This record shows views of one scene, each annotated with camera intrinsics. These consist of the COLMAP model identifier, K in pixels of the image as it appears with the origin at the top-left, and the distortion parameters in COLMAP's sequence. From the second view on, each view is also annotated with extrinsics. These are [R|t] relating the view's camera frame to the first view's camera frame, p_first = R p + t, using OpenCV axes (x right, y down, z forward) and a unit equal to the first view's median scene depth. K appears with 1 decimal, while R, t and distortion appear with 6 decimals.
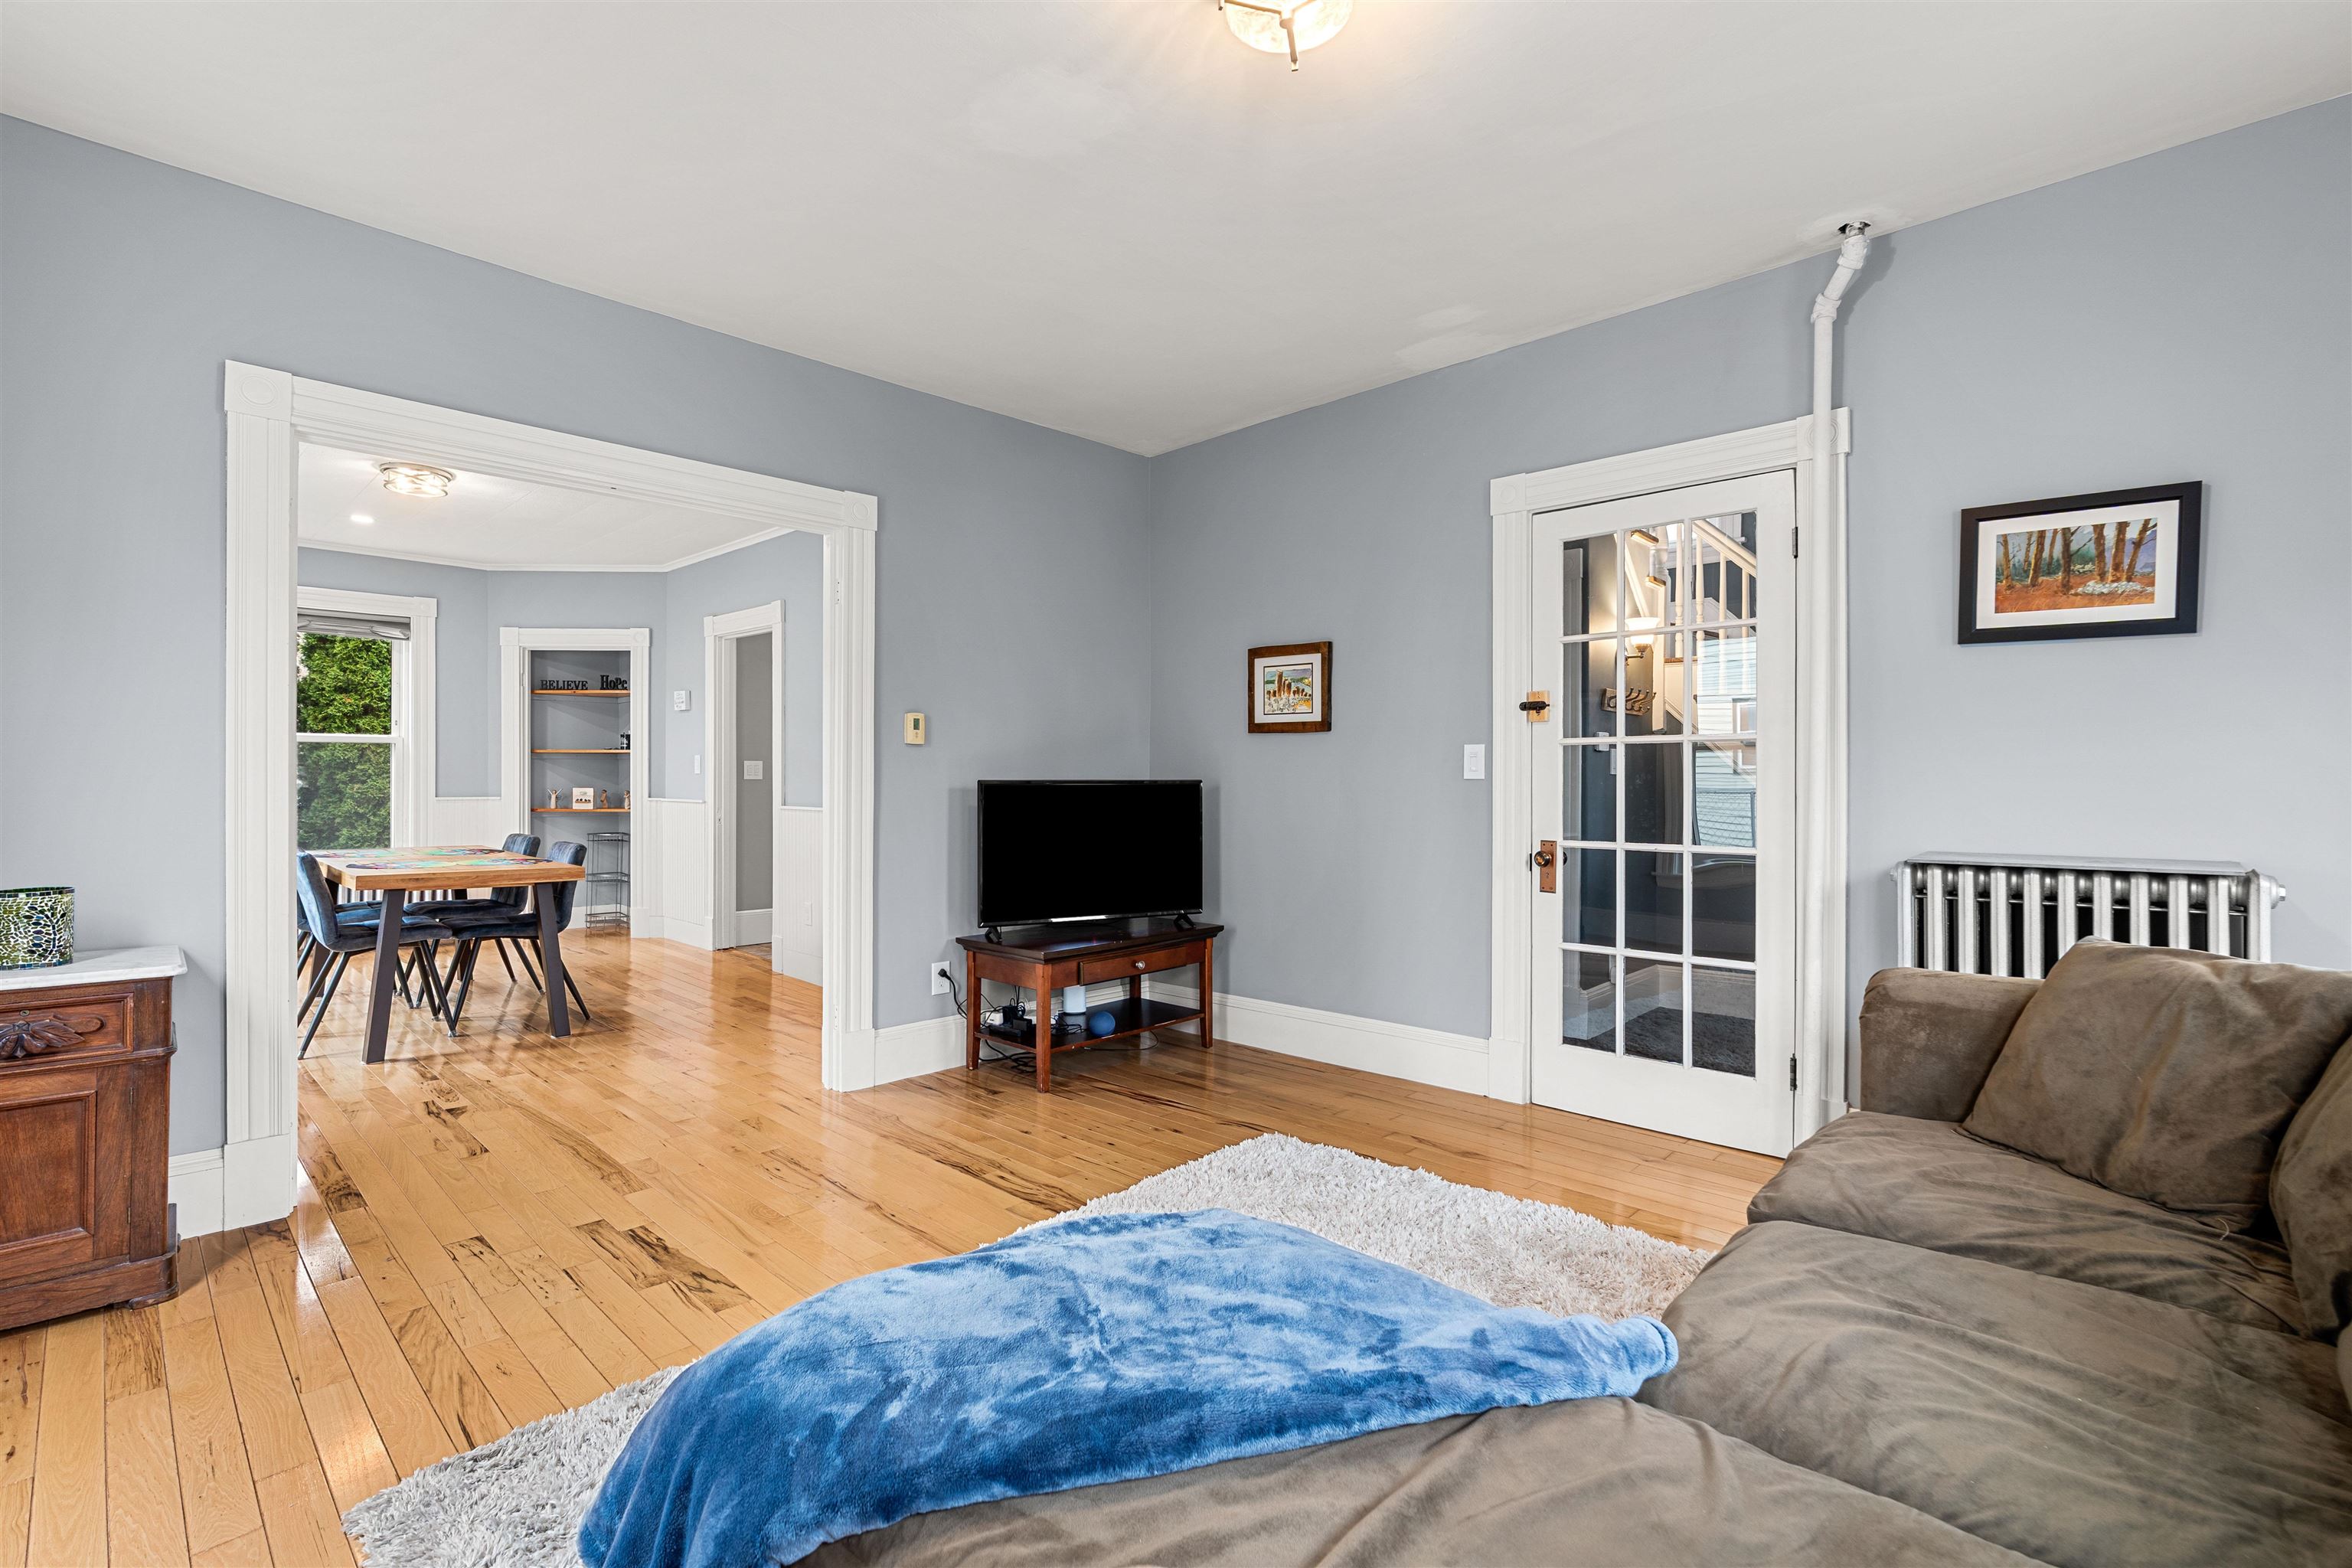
lens RADIAL K [[1064.8, 0, 1177.8], [0, 1064.8, 781.4], [0, 0, 1]] dist [-0.010093, 0.004417]
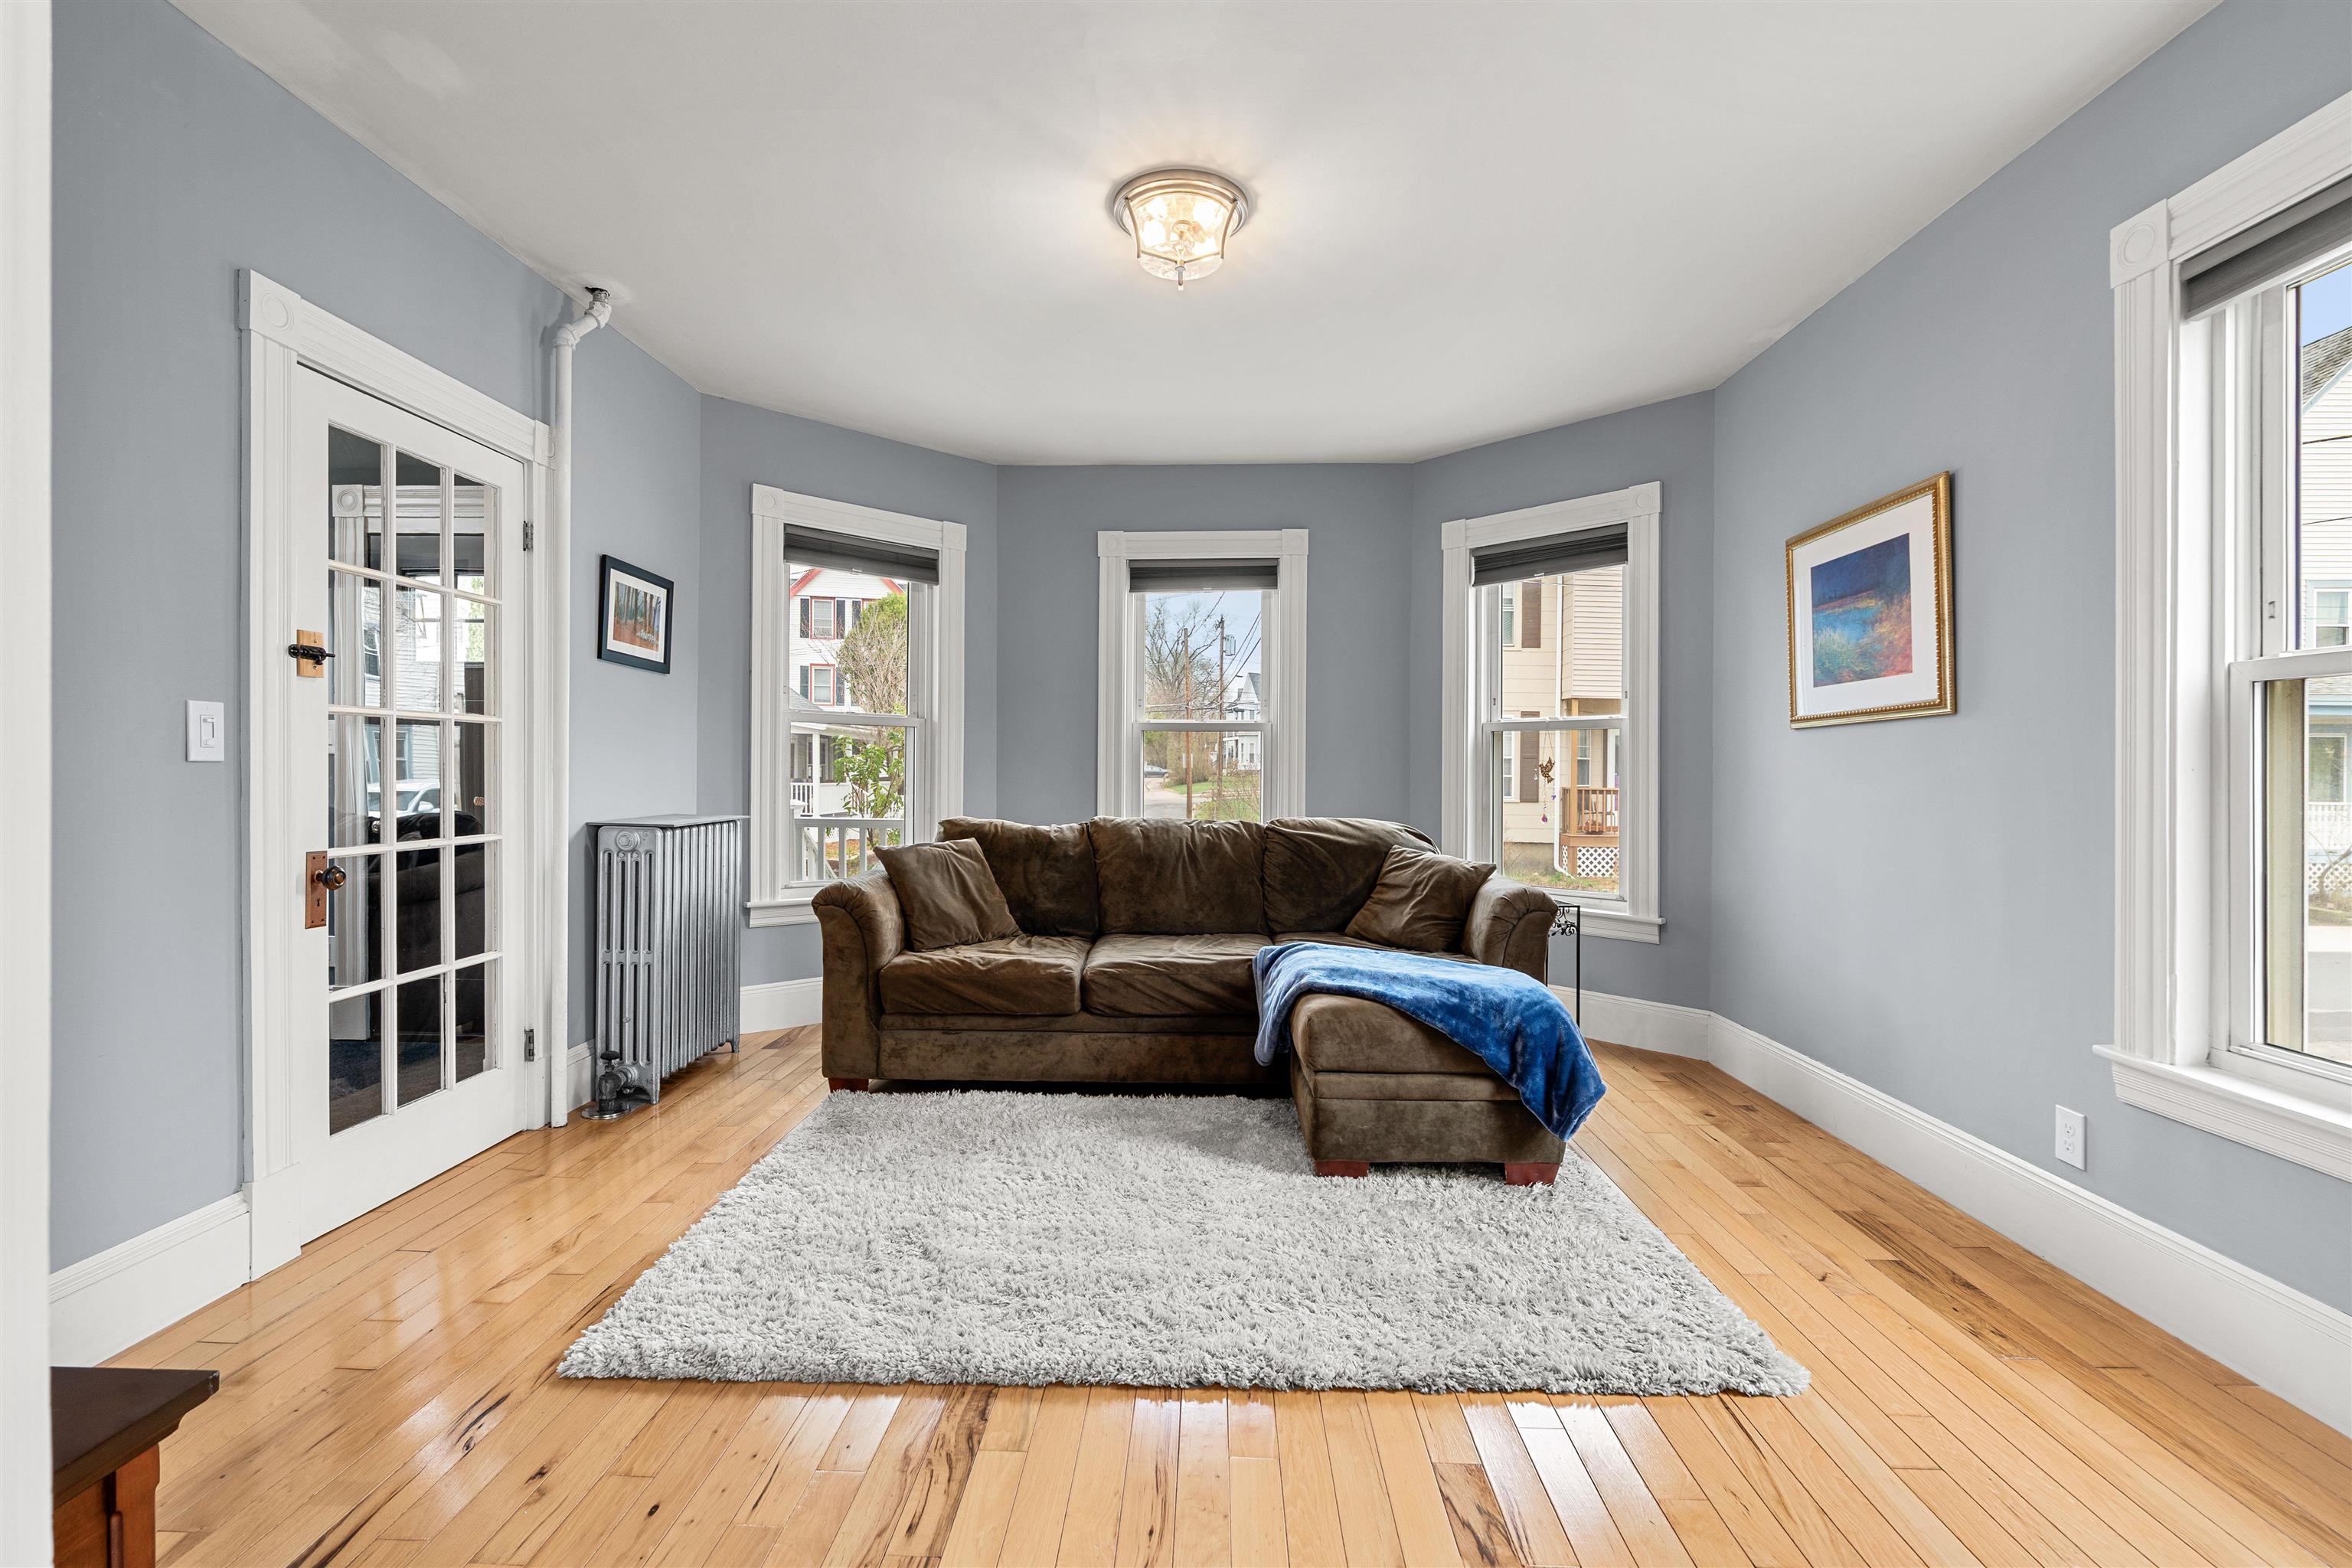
lens RADIAL K [[1064.8, 0, 1179.3], [0, 1064.8, 785.0], [0, 0, 1]] dist [-0.010093, 0.004417]
pose [[-0.671583, -0.018602, 0.740696, -0.679449], [-0.009780, 0.999820, 0.016243, -0.004961], [-0.740865, 0.003664, -0.671644, 1.340071]]
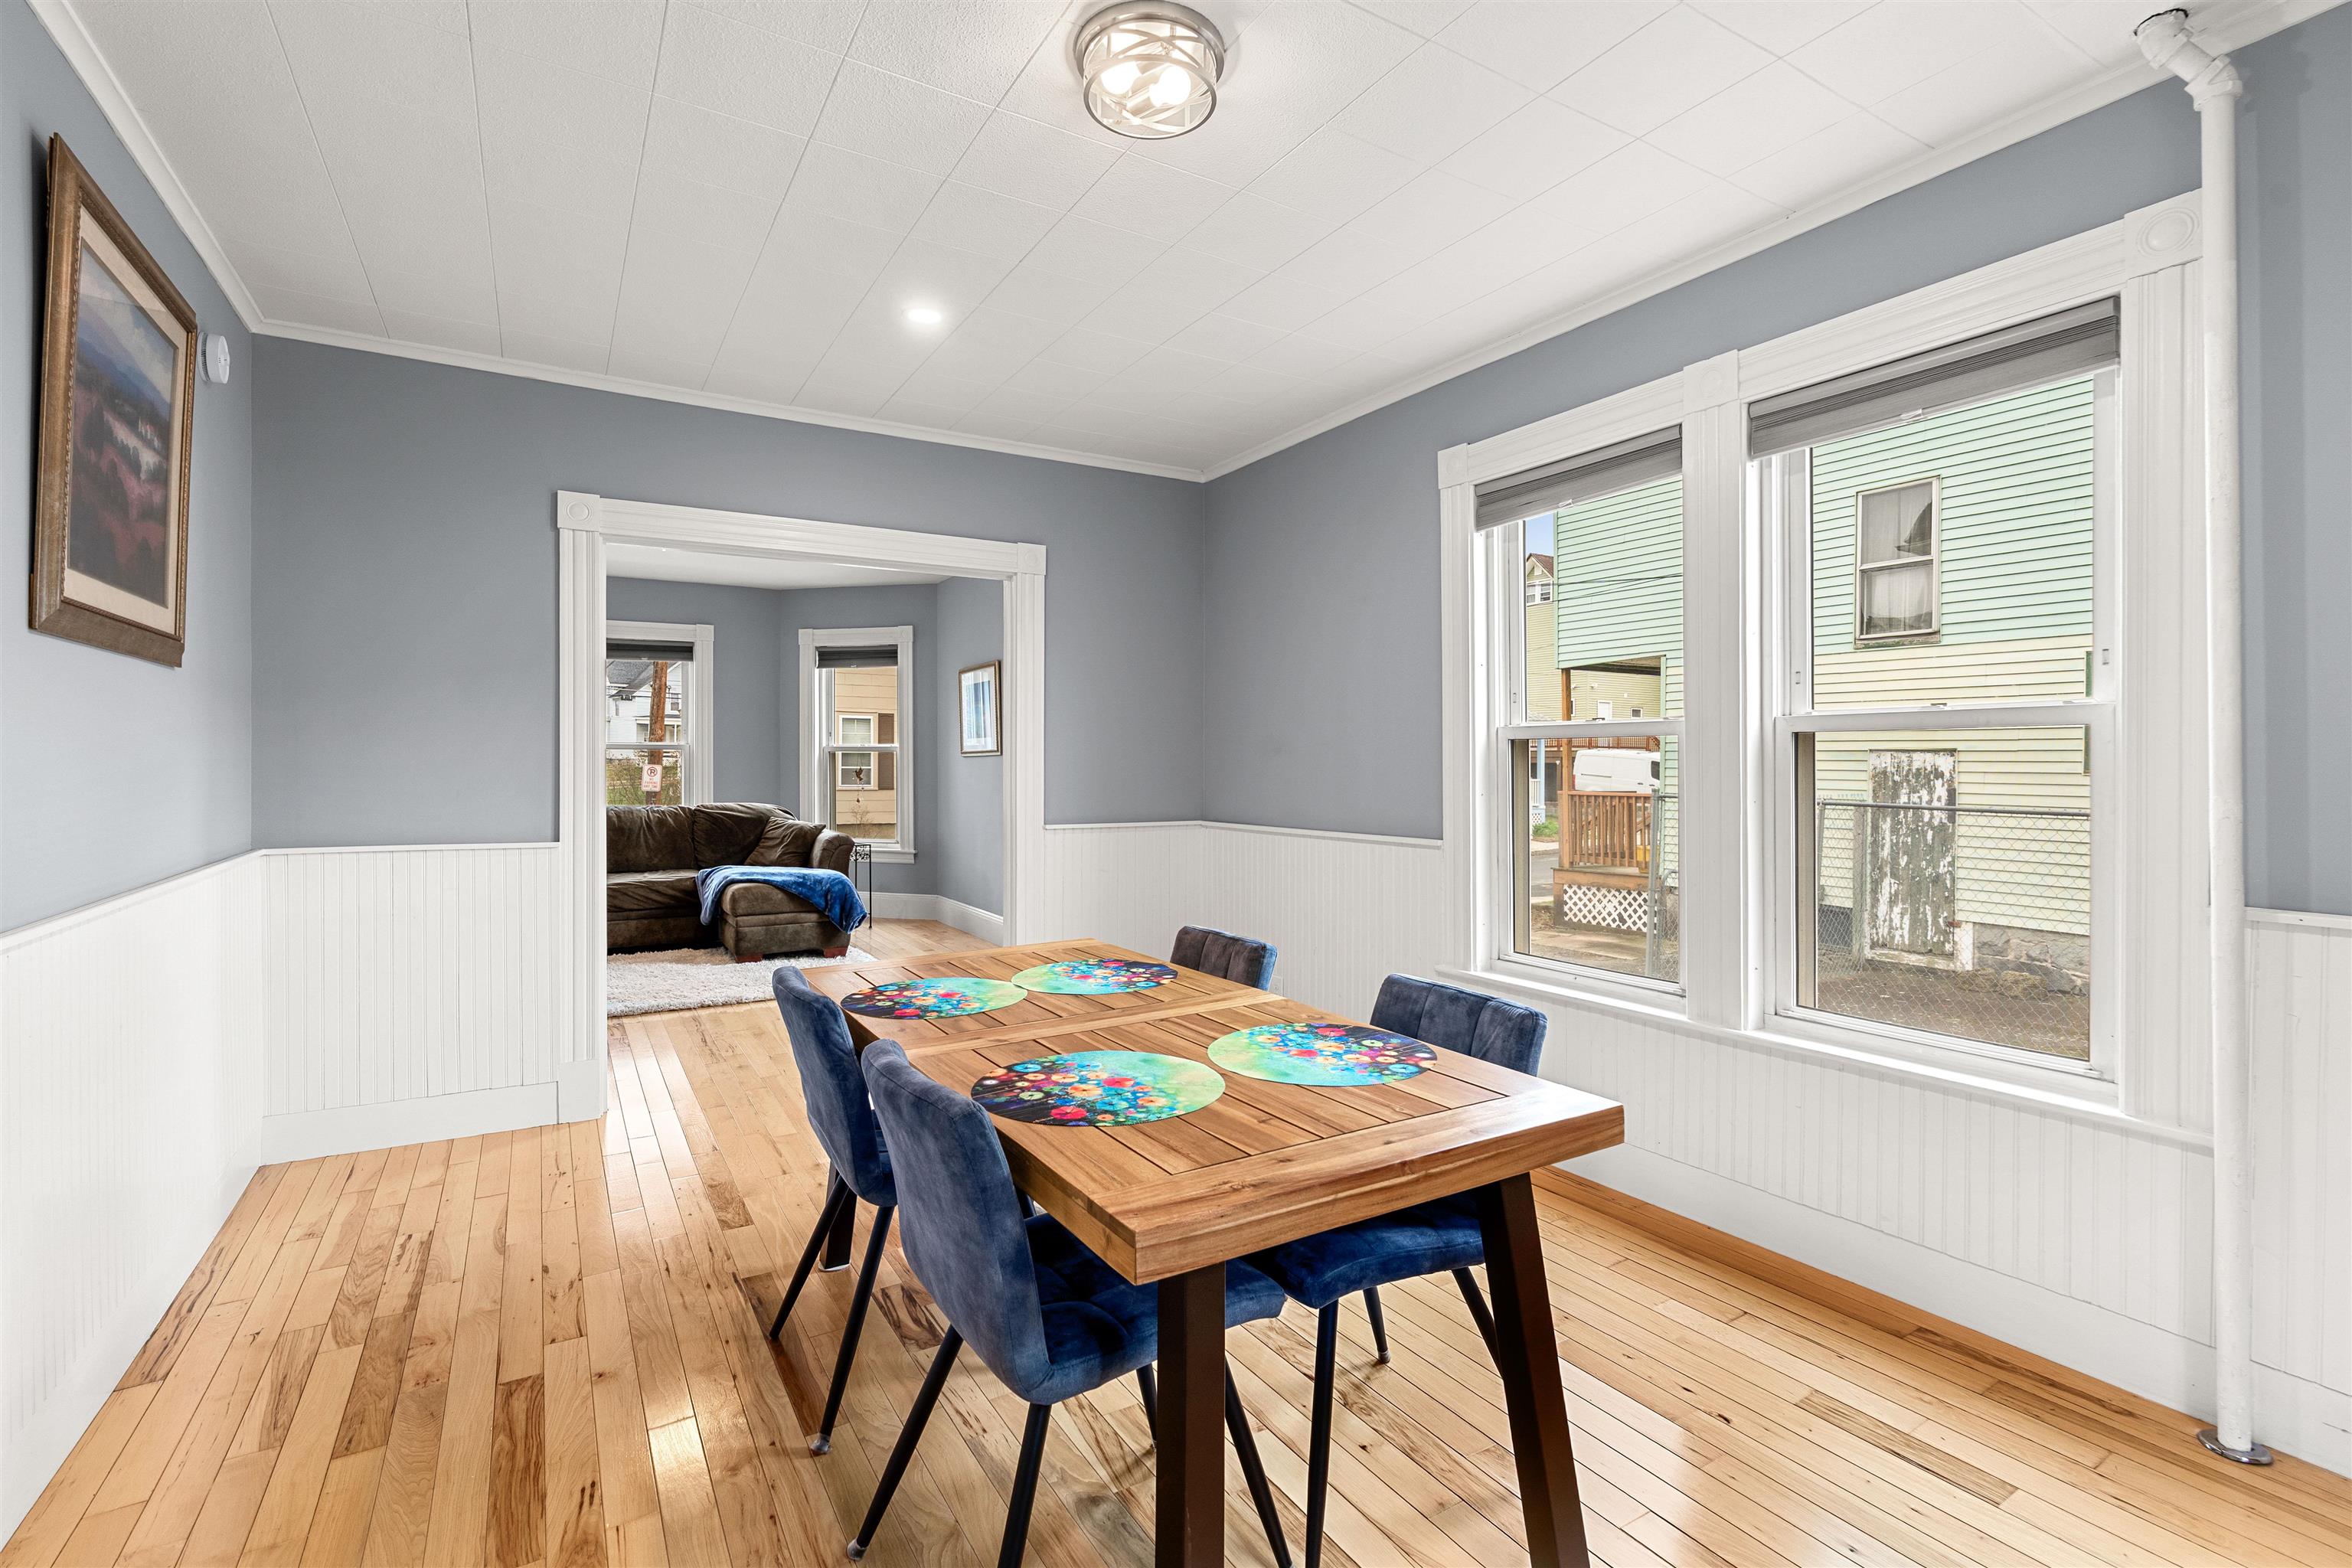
lens RADIAL K [[1064.8, 0, 1182.8], [0, 1064.8, 774.4], [0, 0, 1]] dist [-0.010093, 0.004417]
pose [[-0.965912, -0.012105, 0.258587, -1.434305], [-0.009011, 0.999873, 0.013147, -0.049794], [-0.258714, 0.010369, -0.965898, 2.383312]]
